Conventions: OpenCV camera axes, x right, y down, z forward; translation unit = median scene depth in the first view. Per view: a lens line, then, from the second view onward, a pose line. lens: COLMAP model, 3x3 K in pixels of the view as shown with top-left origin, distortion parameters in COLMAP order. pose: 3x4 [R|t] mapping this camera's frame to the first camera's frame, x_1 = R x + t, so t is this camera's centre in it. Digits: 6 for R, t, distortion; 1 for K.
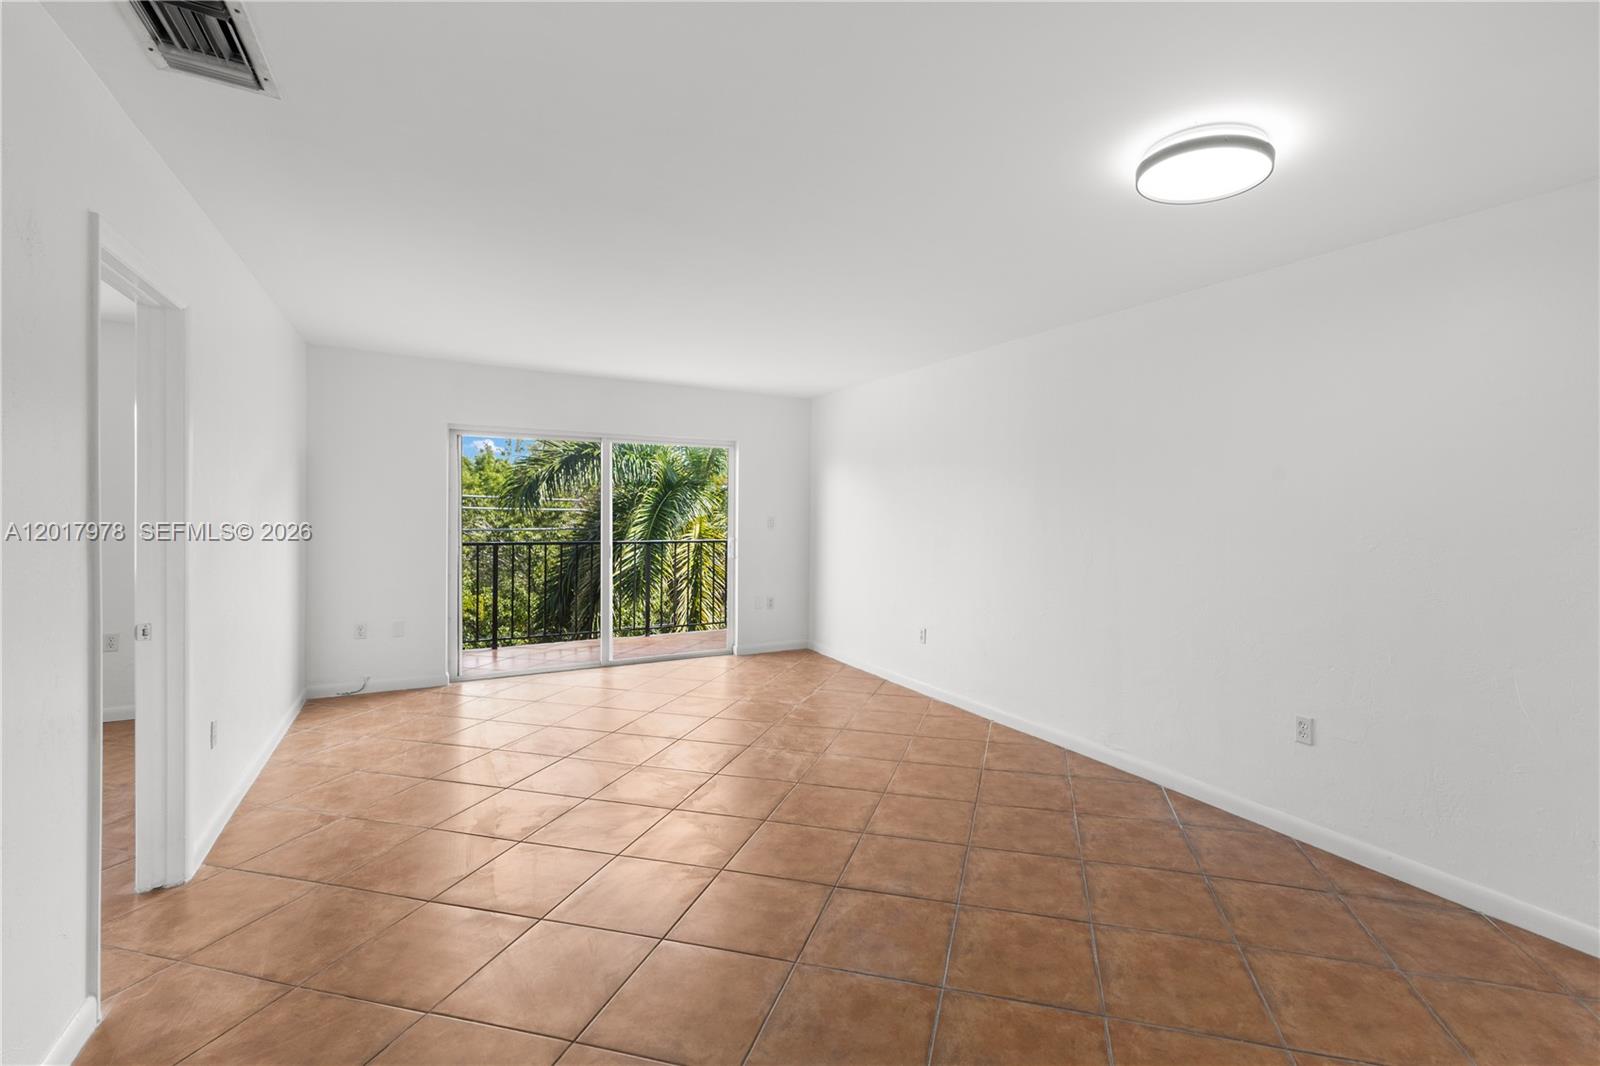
lens RADIAL K [[717.3, 0, 835.3], [0, 717.3, 527.8], [0, 0, 1]] dist [0.002231, 0.000754]
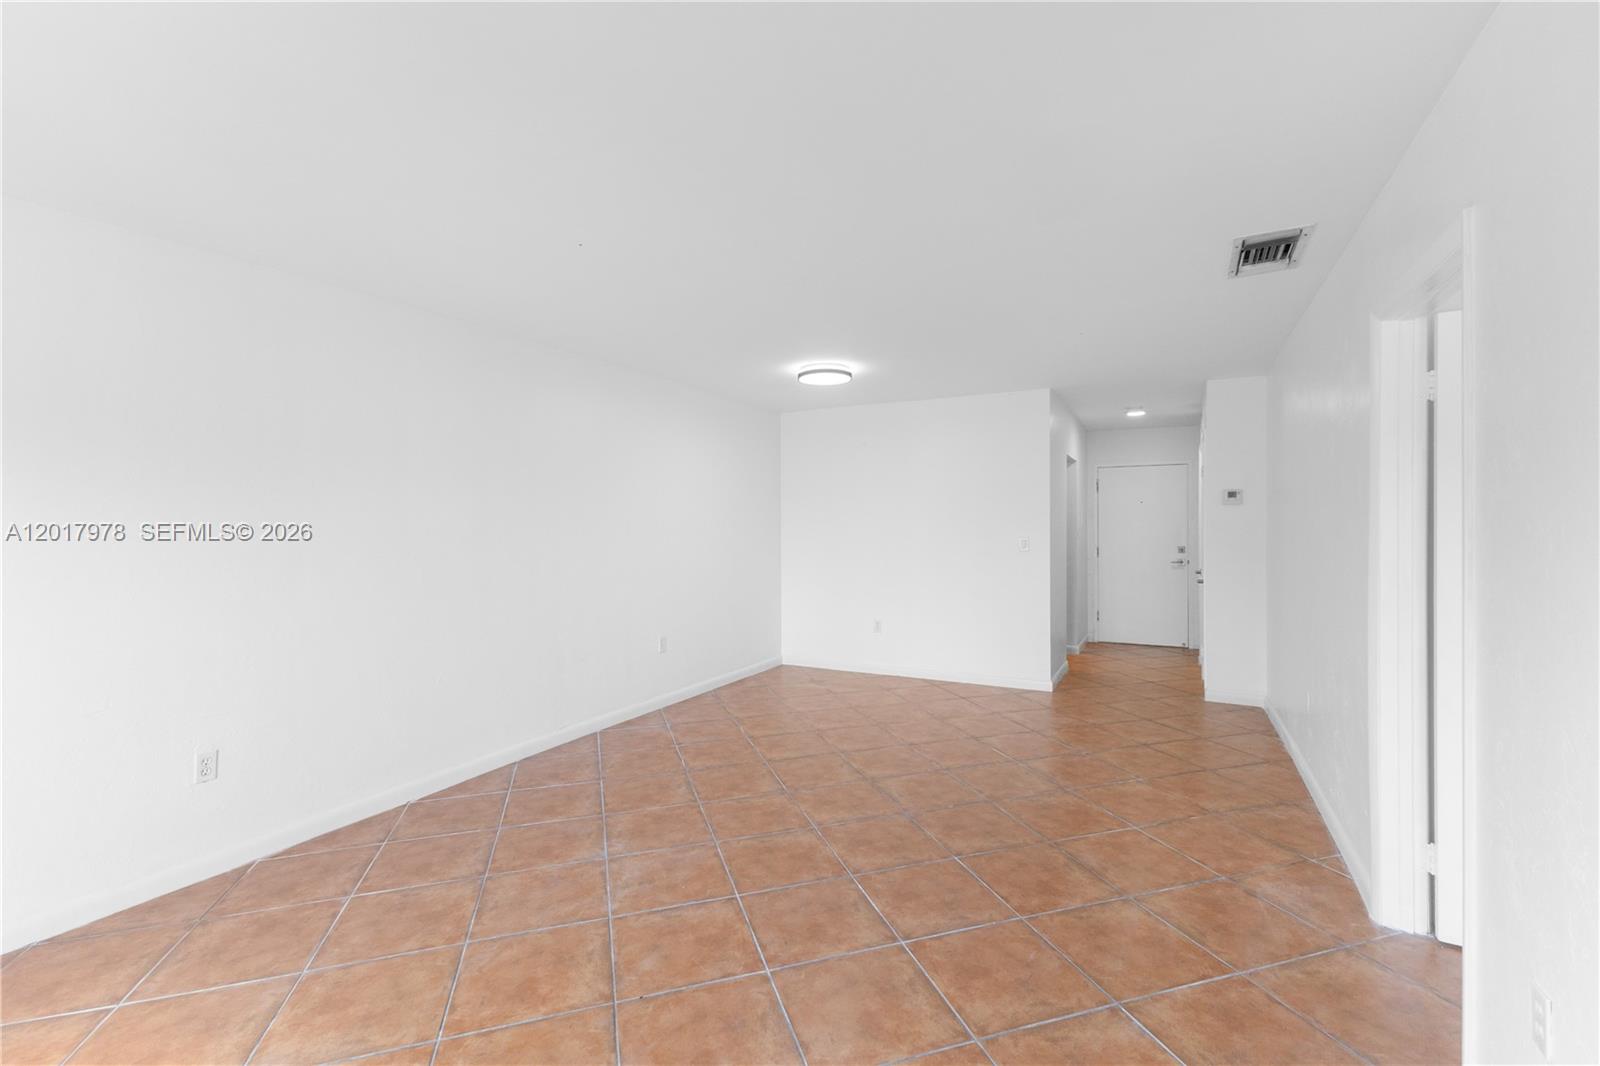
lens RADIAL K [[656.9, 0, 800.0], [0, 656.9, 533.0], [0, 0, 1]] dist [0.001263, 0.000273]
pose [[-0.529309, -0.022024, 0.848143, -0.418807], [0.022364, 0.998953, 0.039897, -0.026718], [-0.848134, 0.040086, -0.528262, 0.711507]]
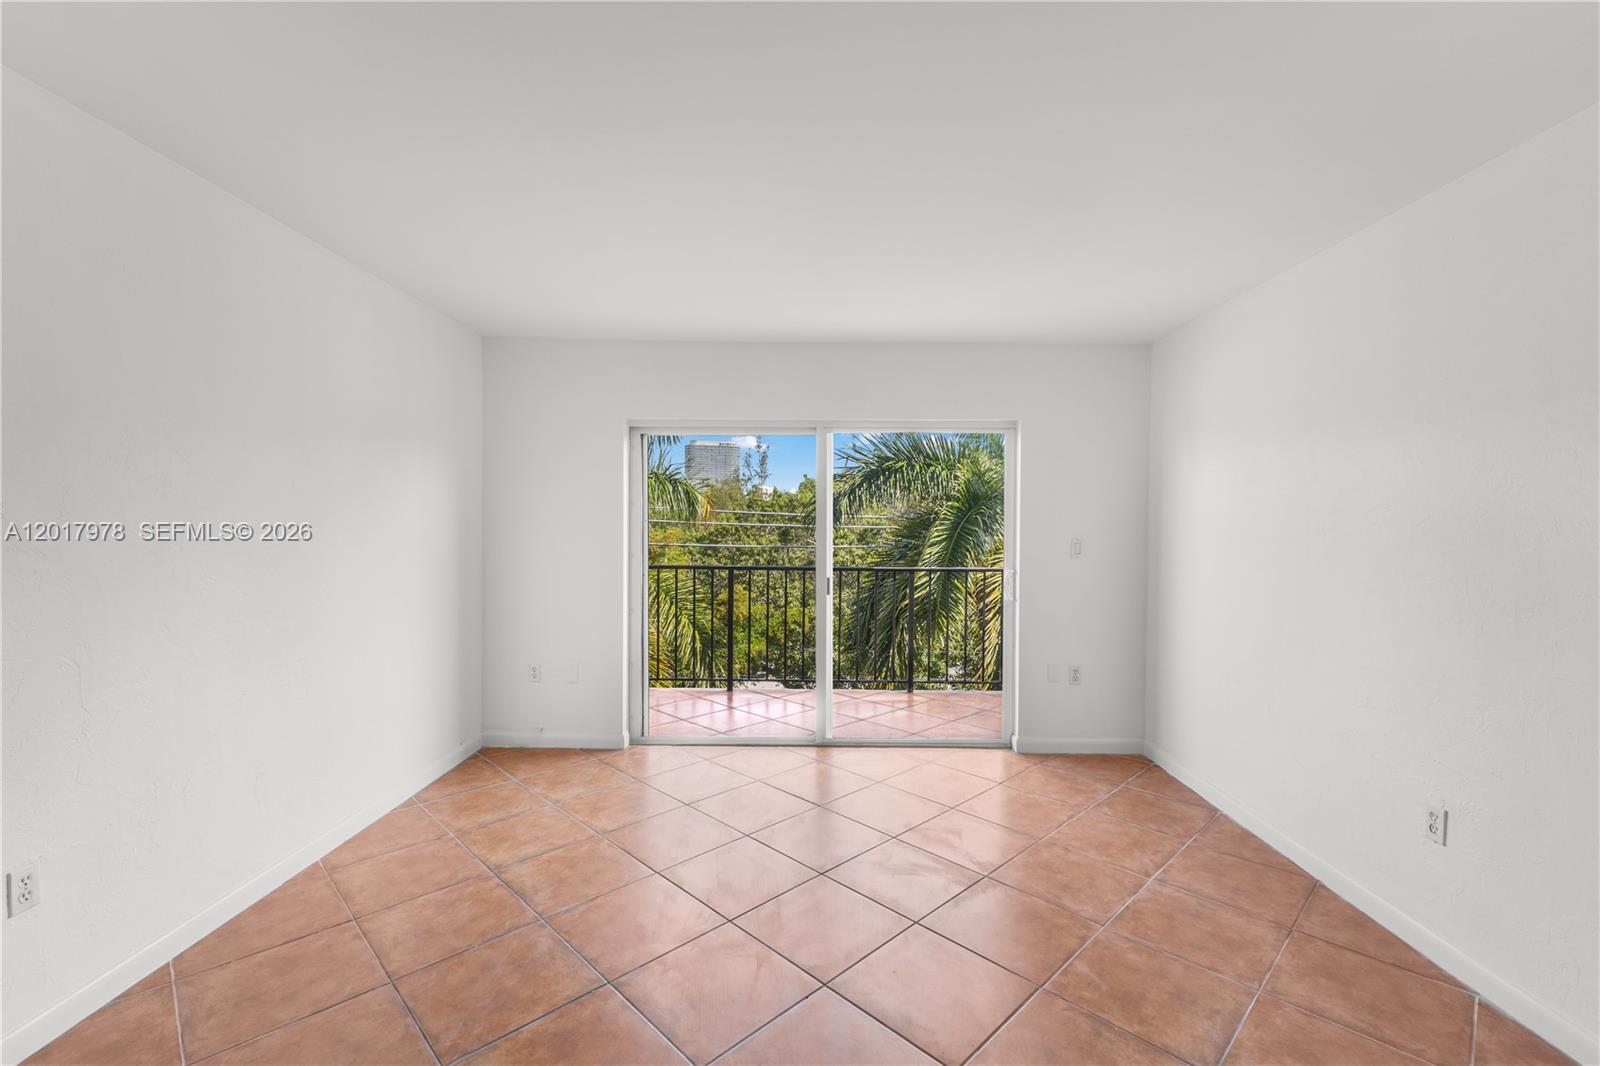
lens RADIAL K [[679.6, 0, 786.8], [0, 679.6, 537.0], [0, 0, 1]] dist [0.008525, -0.000432]
pose [[0.853003, 0.005143, -0.521881, 0.004937], [-0.010261, 0.999923, -0.006917, -0.010334], [0.521806, 0.011255, 0.852990, 0.367410]]
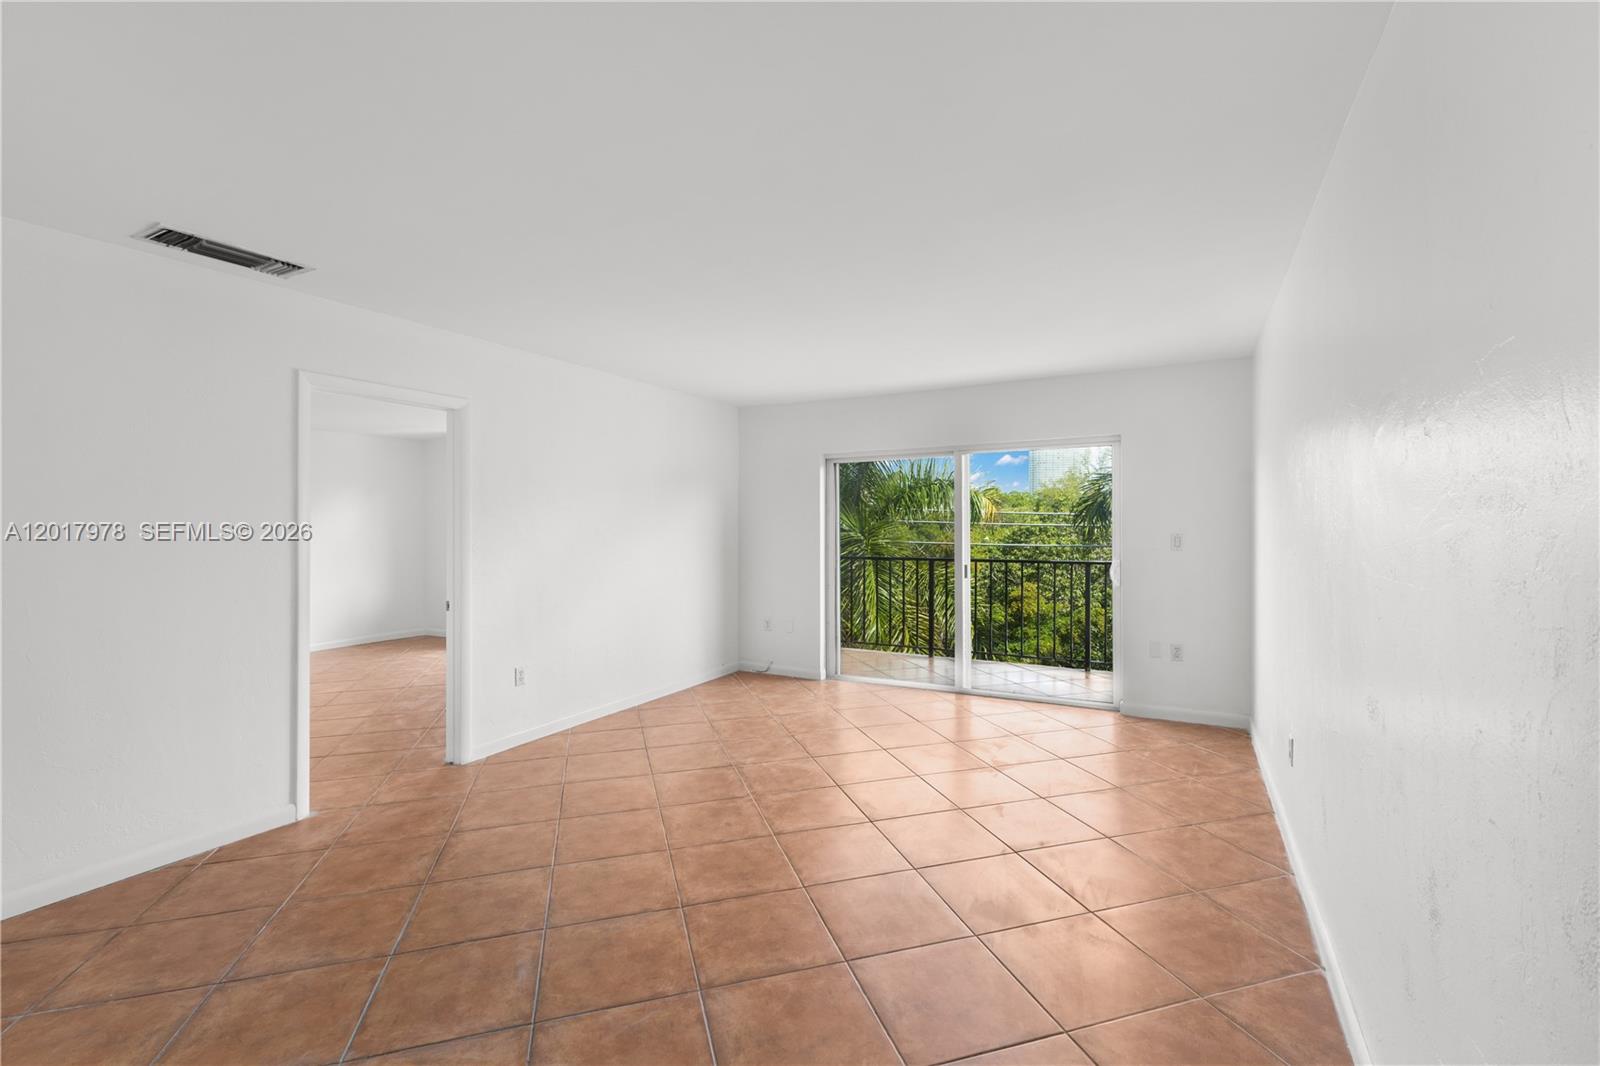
lens RADIAL K [[665.2, 0, 800.0], [0, 665.2, 533.0], [0, 0, 1]] dist [0.000390, 0.000037]
pose [[0.518764, -0.003796, -0.854909, 0.292982], [-0.009312, 0.999906, -0.010090, -0.005339], [0.854867, 0.013195, 0.518680, 0.339379]]
